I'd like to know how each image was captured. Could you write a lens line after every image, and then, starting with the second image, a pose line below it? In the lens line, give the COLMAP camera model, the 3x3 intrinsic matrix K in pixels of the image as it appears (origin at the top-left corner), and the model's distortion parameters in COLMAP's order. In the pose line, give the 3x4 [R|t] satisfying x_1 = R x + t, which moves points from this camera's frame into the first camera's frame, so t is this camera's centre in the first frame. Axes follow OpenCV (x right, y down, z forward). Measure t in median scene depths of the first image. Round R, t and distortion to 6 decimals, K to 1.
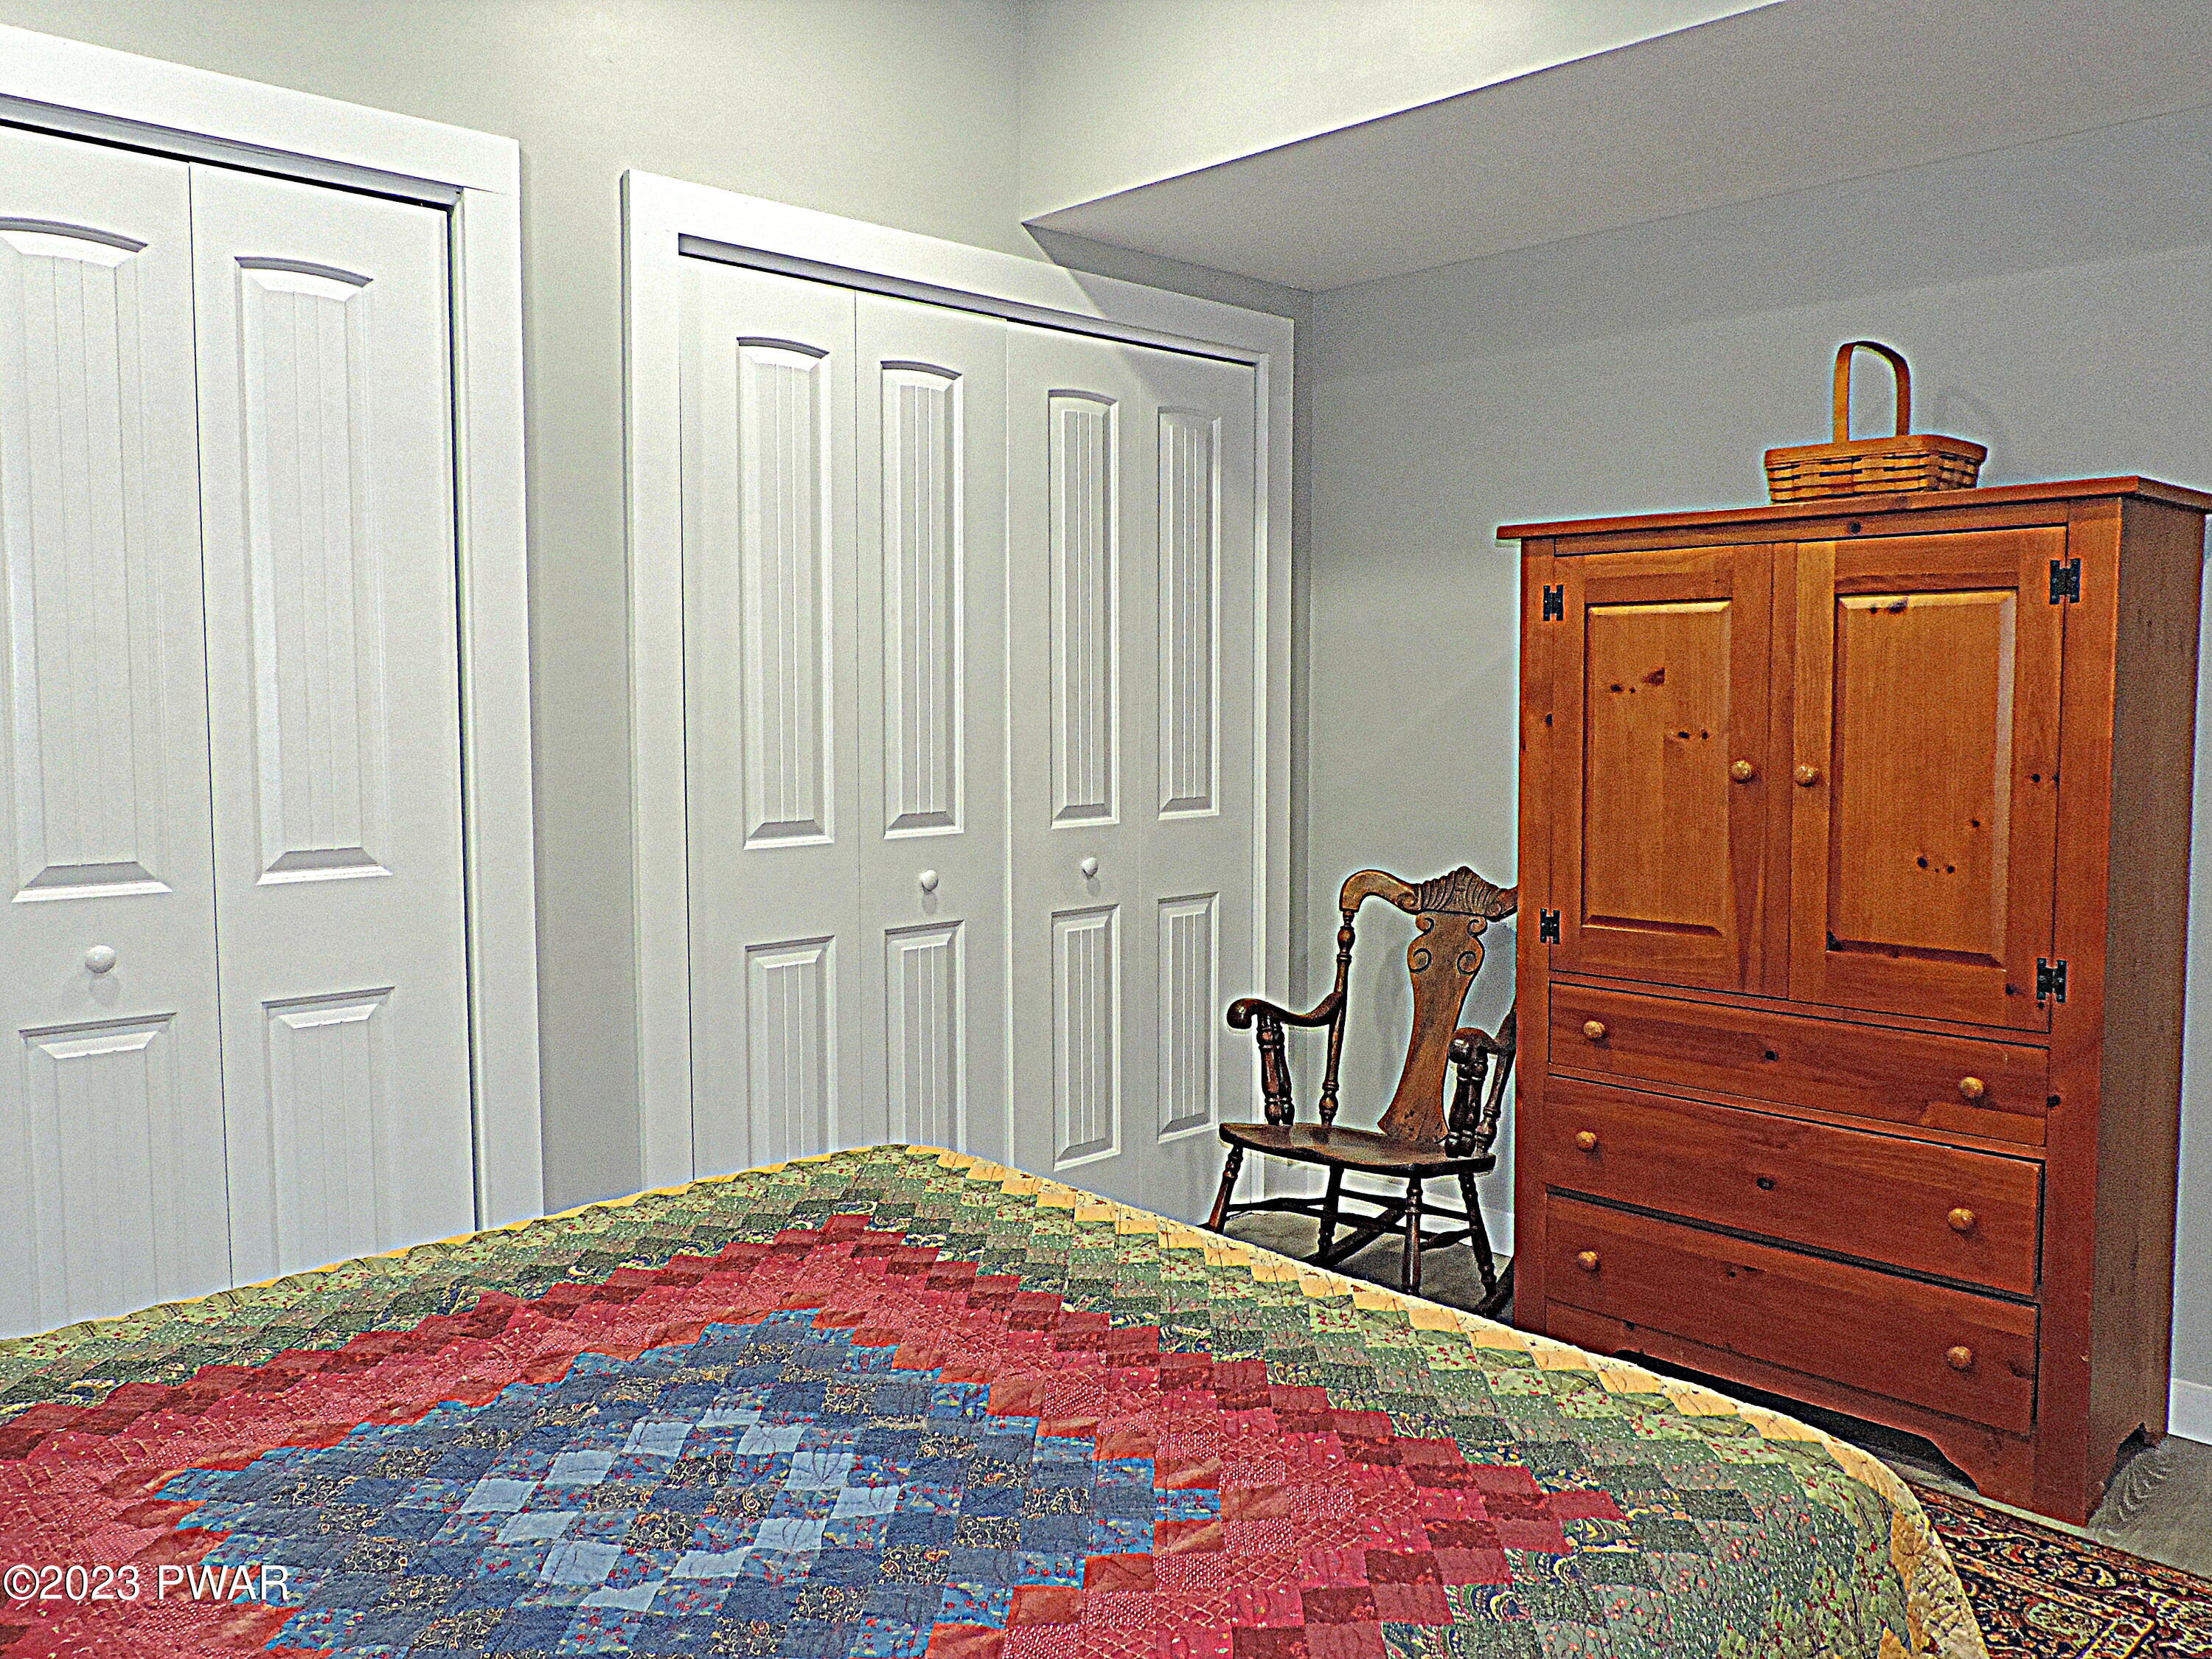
lens RADIAL K [[1805.3, 0, 1106.0], [0, 1805.3, 829.5], [0, 0, 1]] dist [-0.003921, -0.004621]
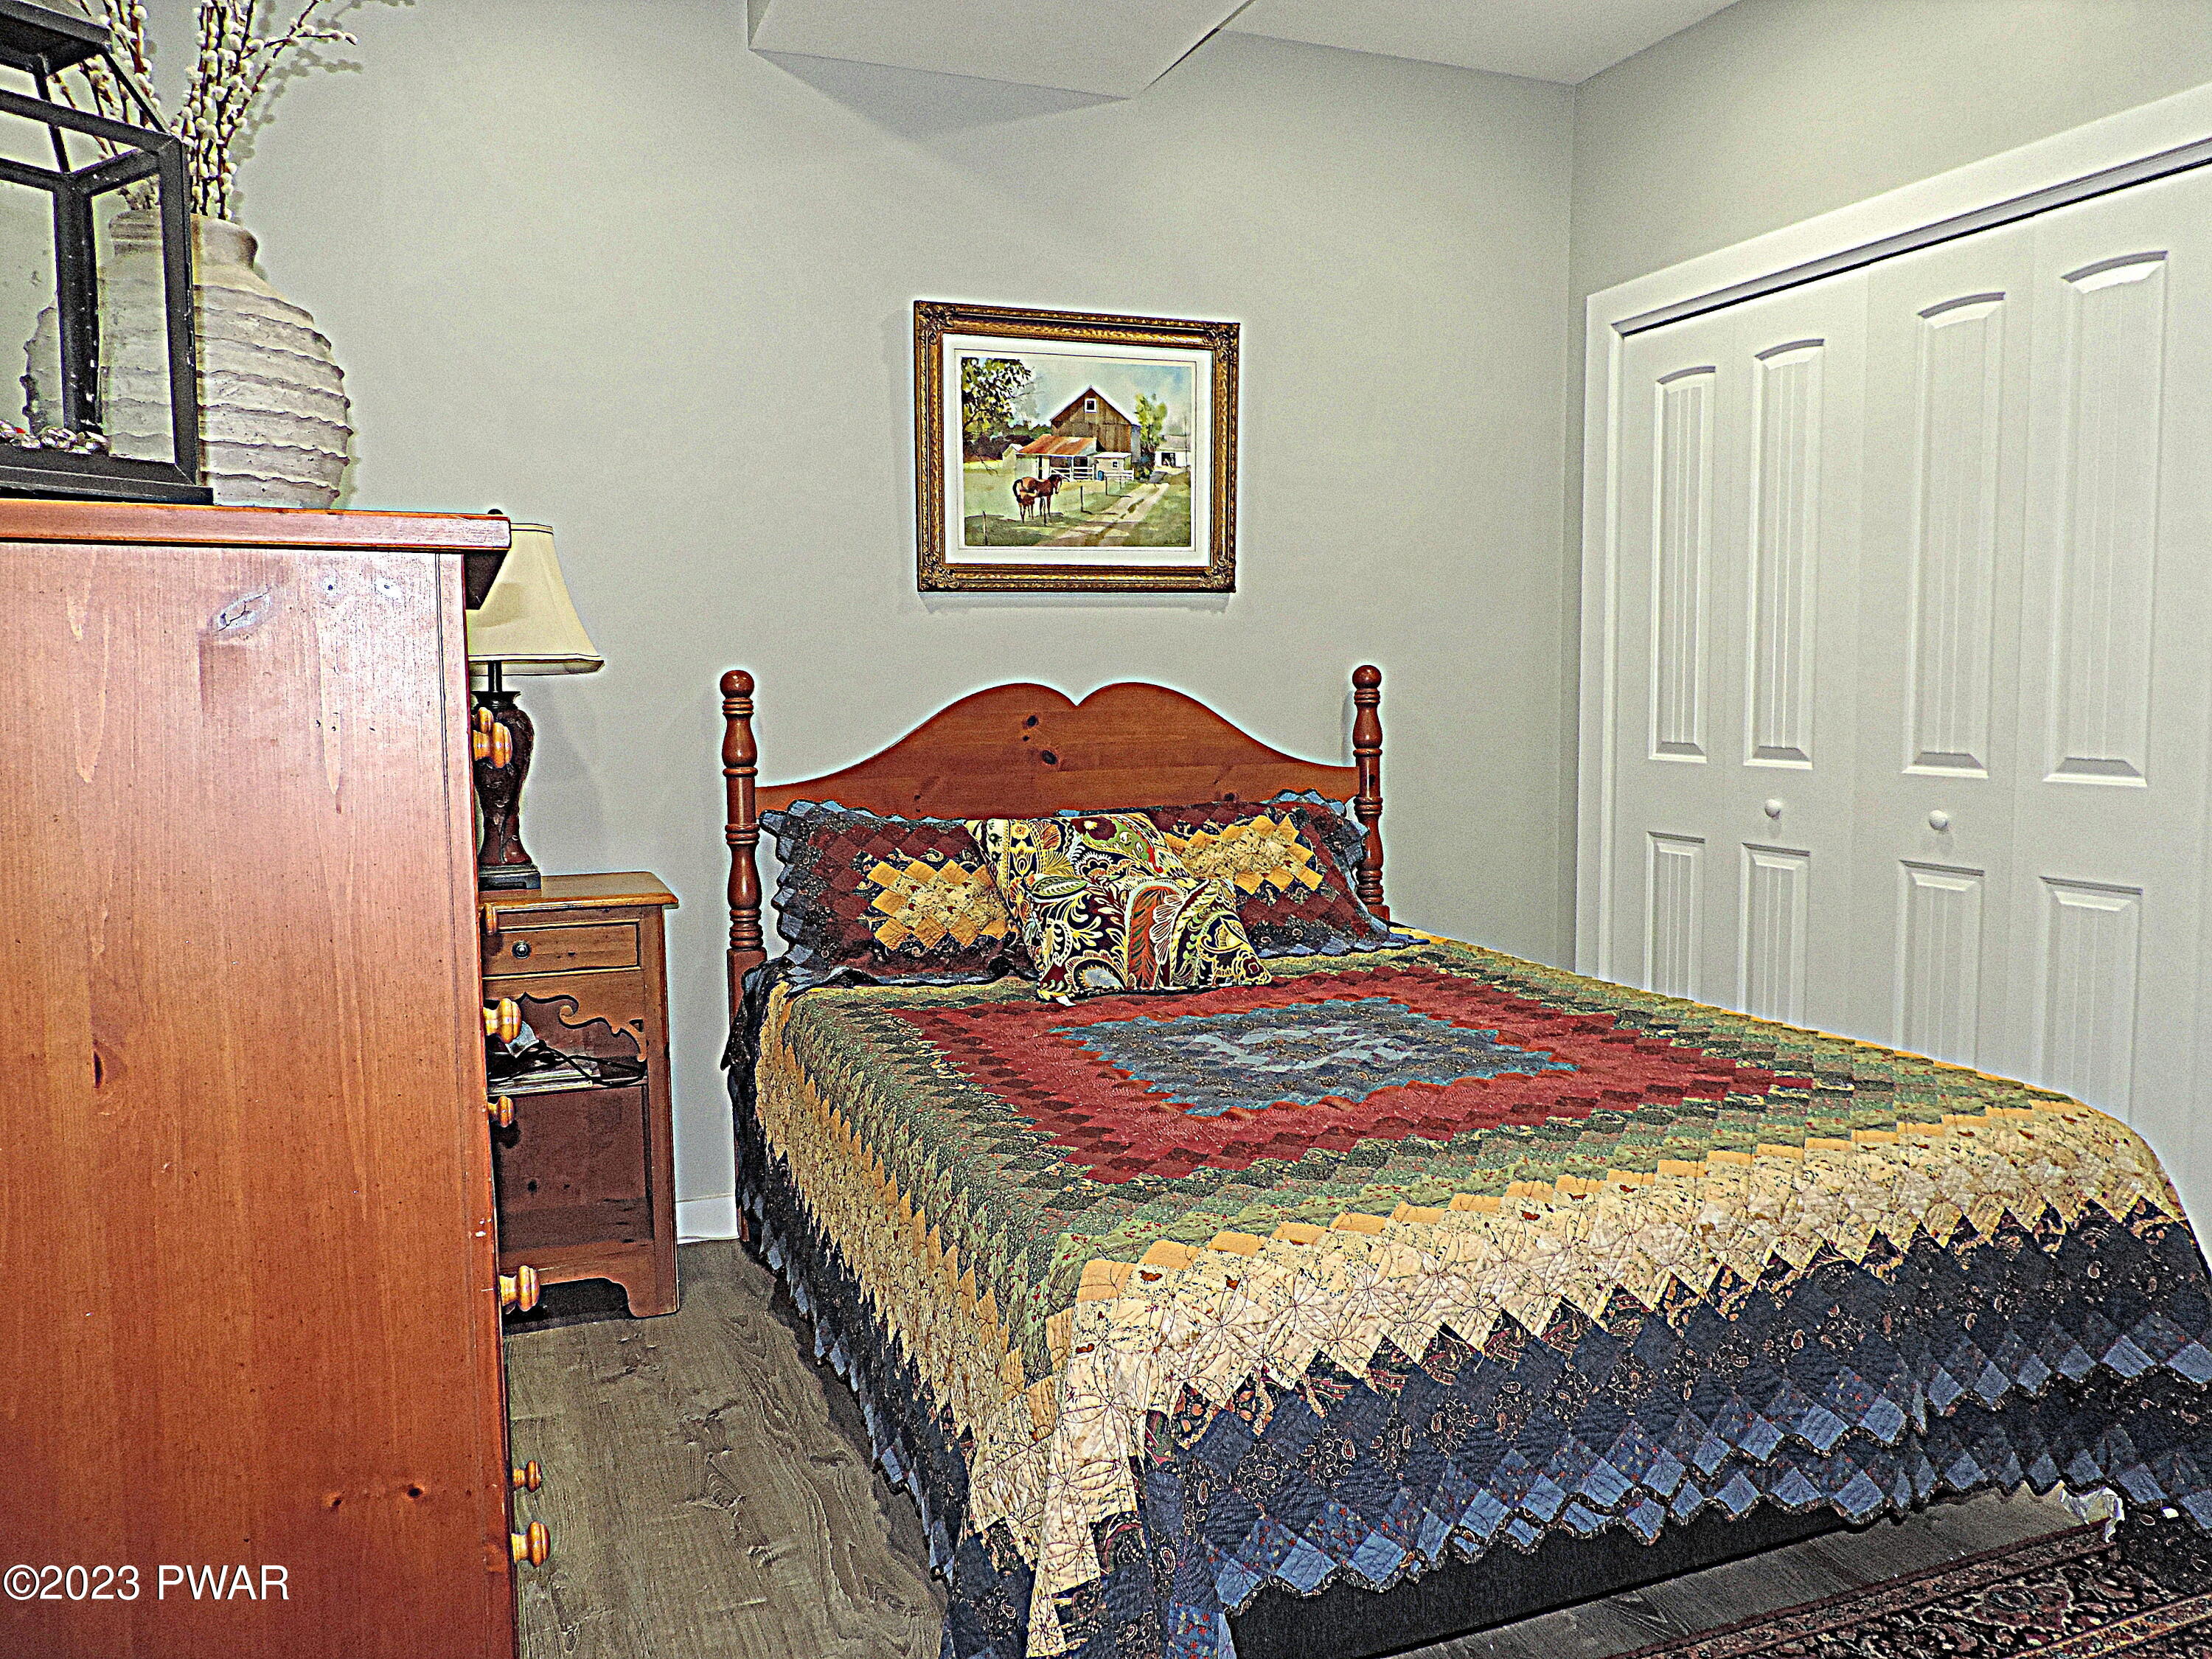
lens RADIAL K [[1648.5, 0, 1095.9], [0, 1648.5, 837.3], [0, 0, 1]] dist [-0.005845, 0.001123]
pose [[-0.351875, 0.095306, -0.931182, 0.923121], [-0.054459, 0.991034, 0.122011, -0.038180], [0.934461, 0.093644, -0.343530, 0.876367]]
